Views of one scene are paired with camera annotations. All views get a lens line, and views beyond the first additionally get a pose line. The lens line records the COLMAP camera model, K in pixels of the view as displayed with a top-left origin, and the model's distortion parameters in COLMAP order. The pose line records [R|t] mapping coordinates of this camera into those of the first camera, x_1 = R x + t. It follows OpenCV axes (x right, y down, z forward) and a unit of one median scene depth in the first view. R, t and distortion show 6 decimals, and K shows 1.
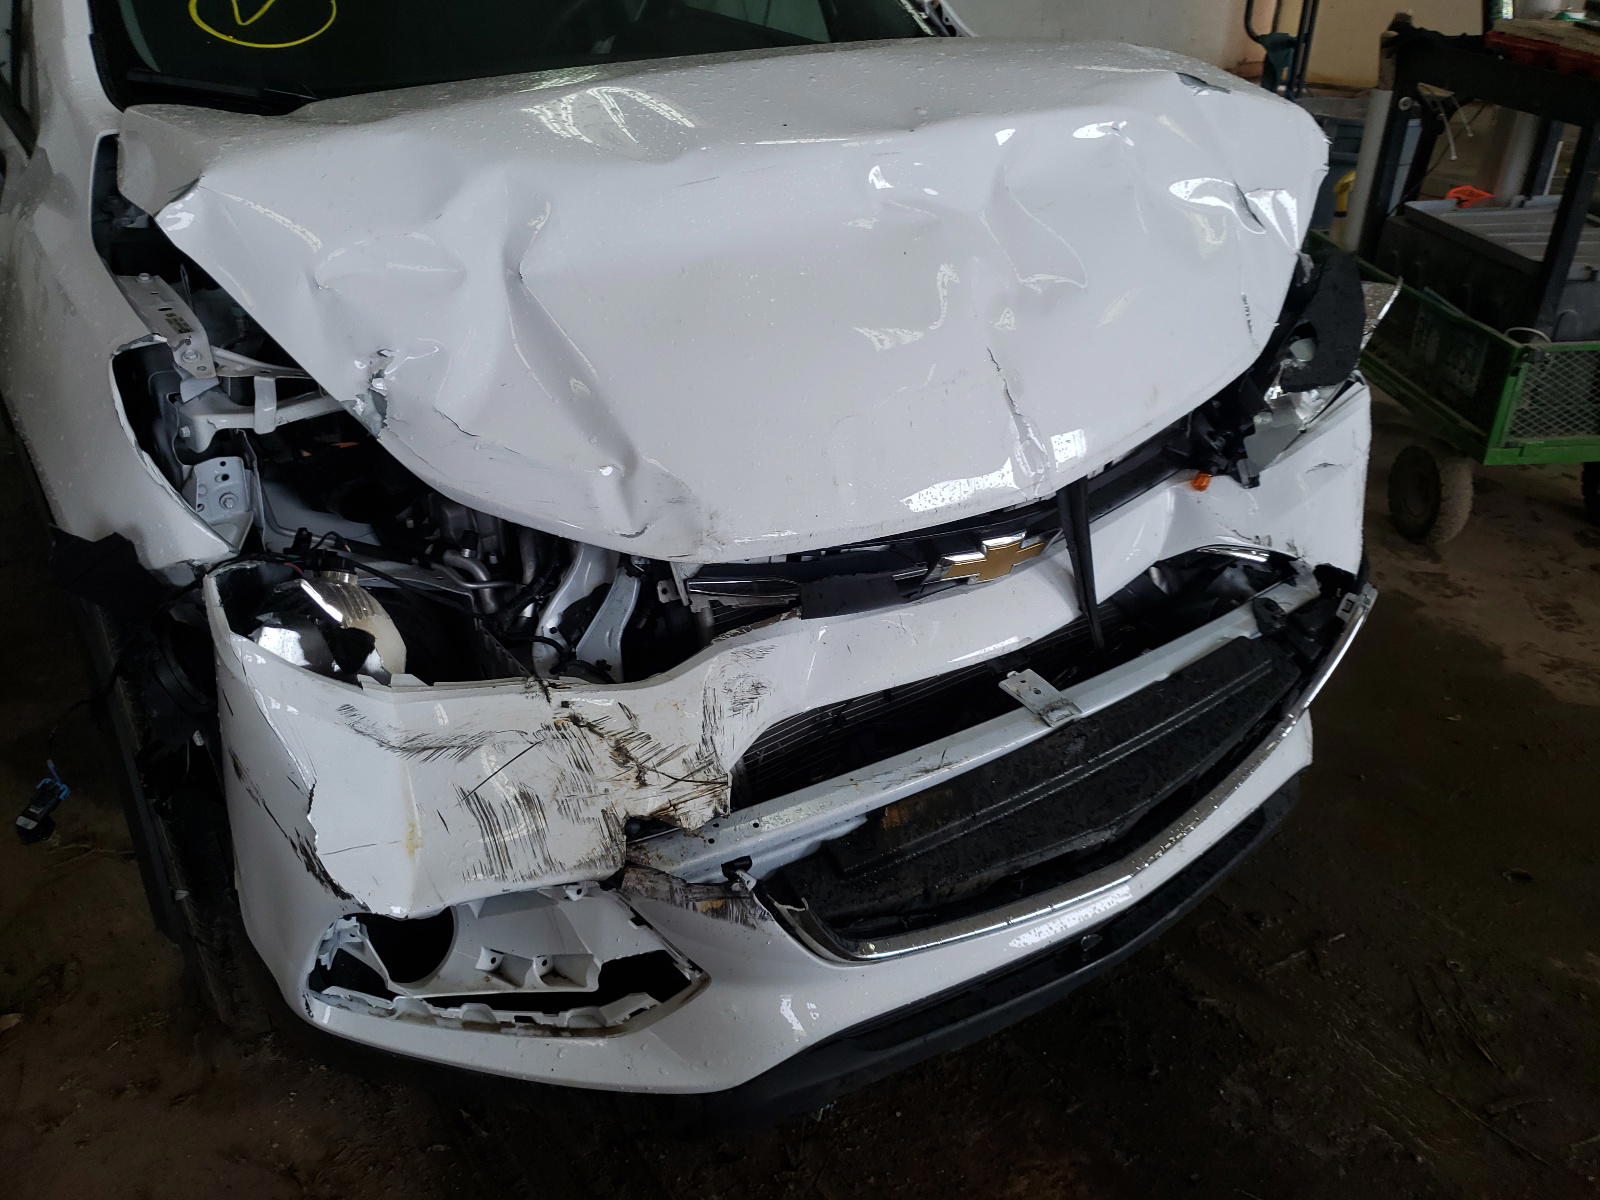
lens RADIAL K [[1252.6, 0, 797.6], [0, 1252.6, 567.1], [0, 0, 1]] dist [0.003645, -0.001711]
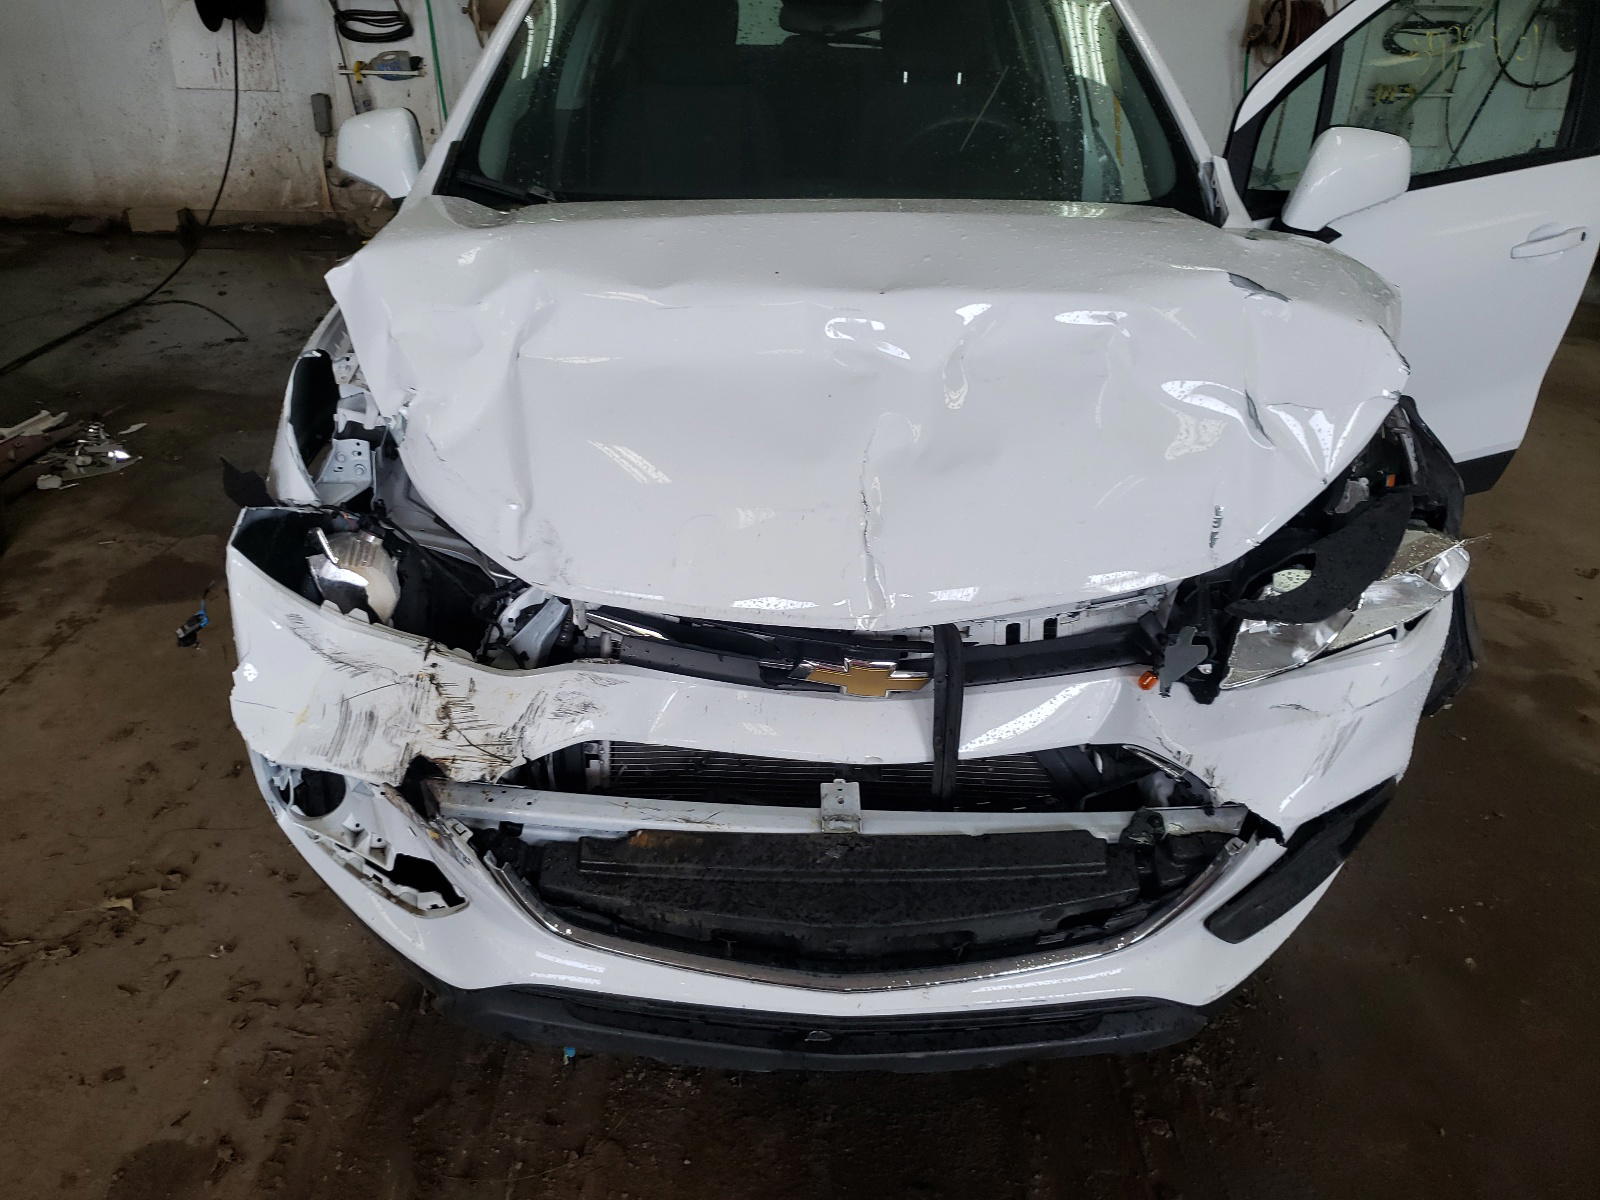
lens RADIAL K [[1262.4, 0, 800.0], [0, 1262.4, 600.0], [0, 0, 1]] dist [0.000706, -0.000305]
pose [[0.818390, 0.275888, -0.504106, 0.774227], [-0.285394, 0.956520, 0.060162, -0.147127], [0.498786, 0.094633, 0.861544, 0.008505]]
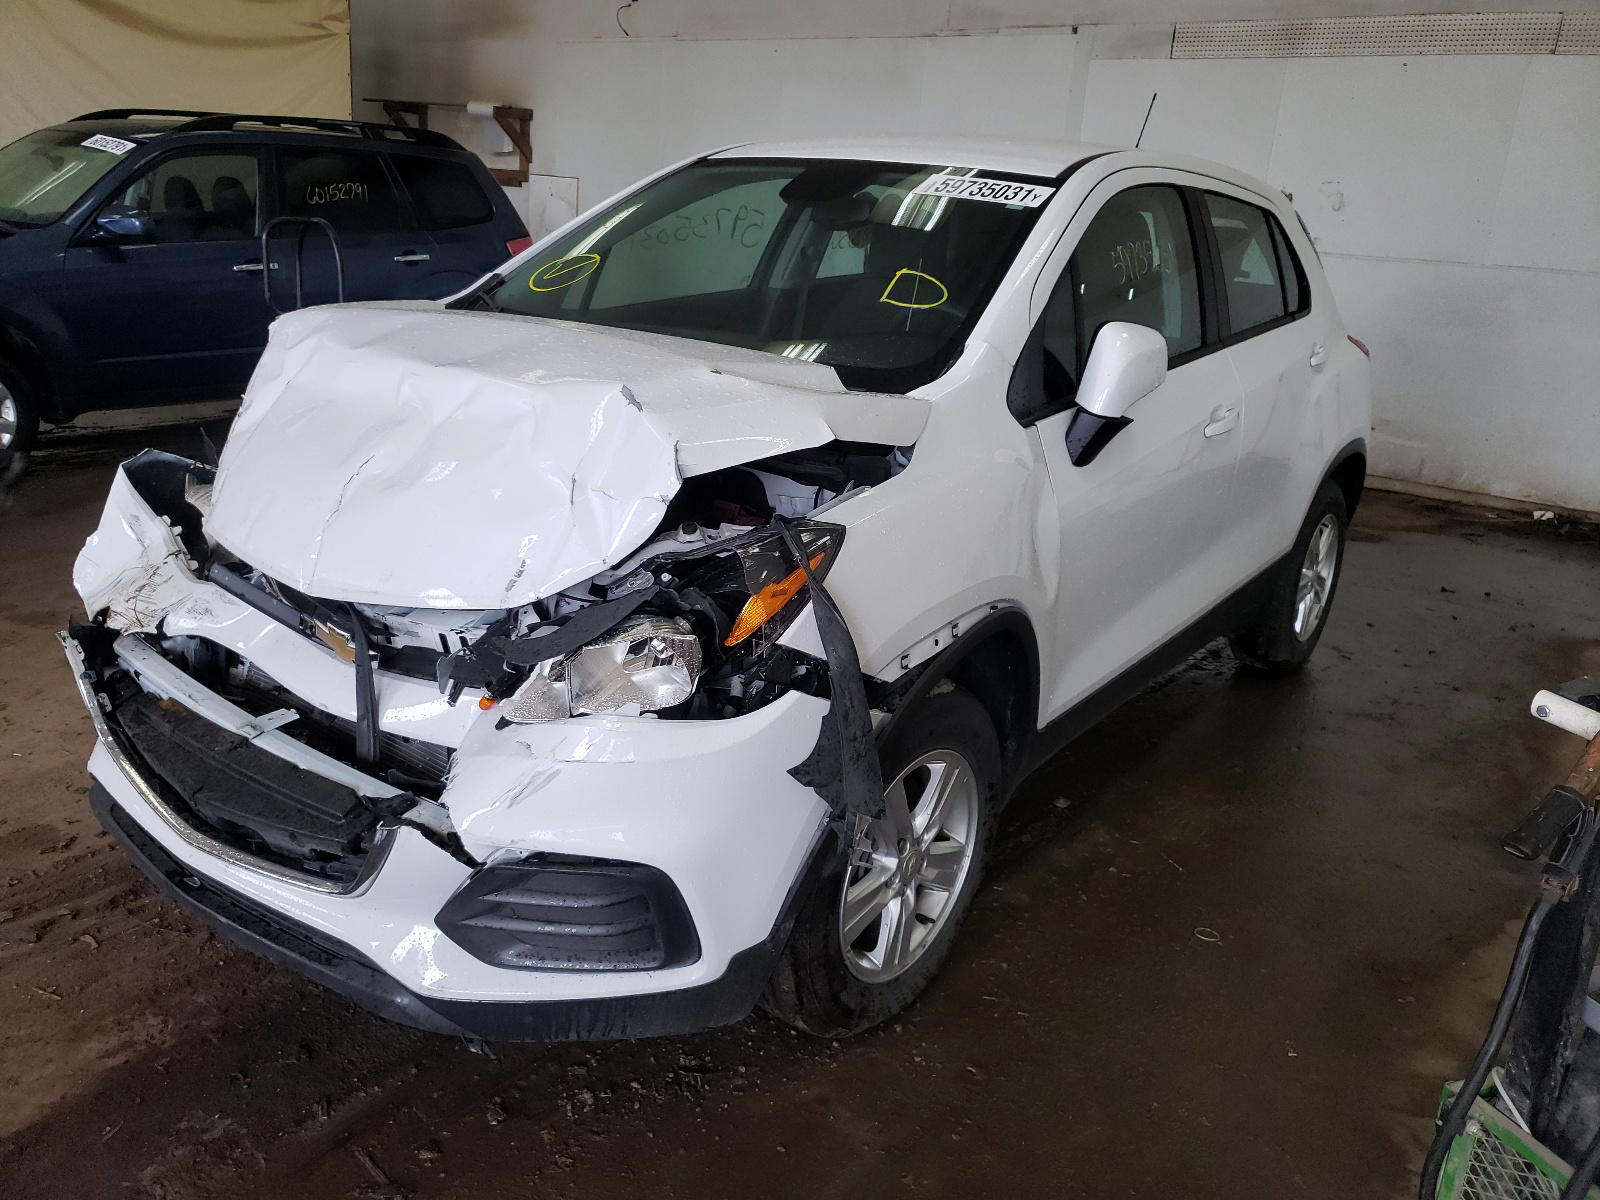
lens RADIAL K [[1303.2, 0, 800.0], [0, 1303.2, 600.0], [0, 0, 1]] dist [0.015425, 0.006319]
pose [[0.288383, 0.313606, -0.904703, 1.953858], [-0.500395, 0.854915, 0.136842, -0.614438], [0.816358, 0.413246, 0.403469, 0.961978]]
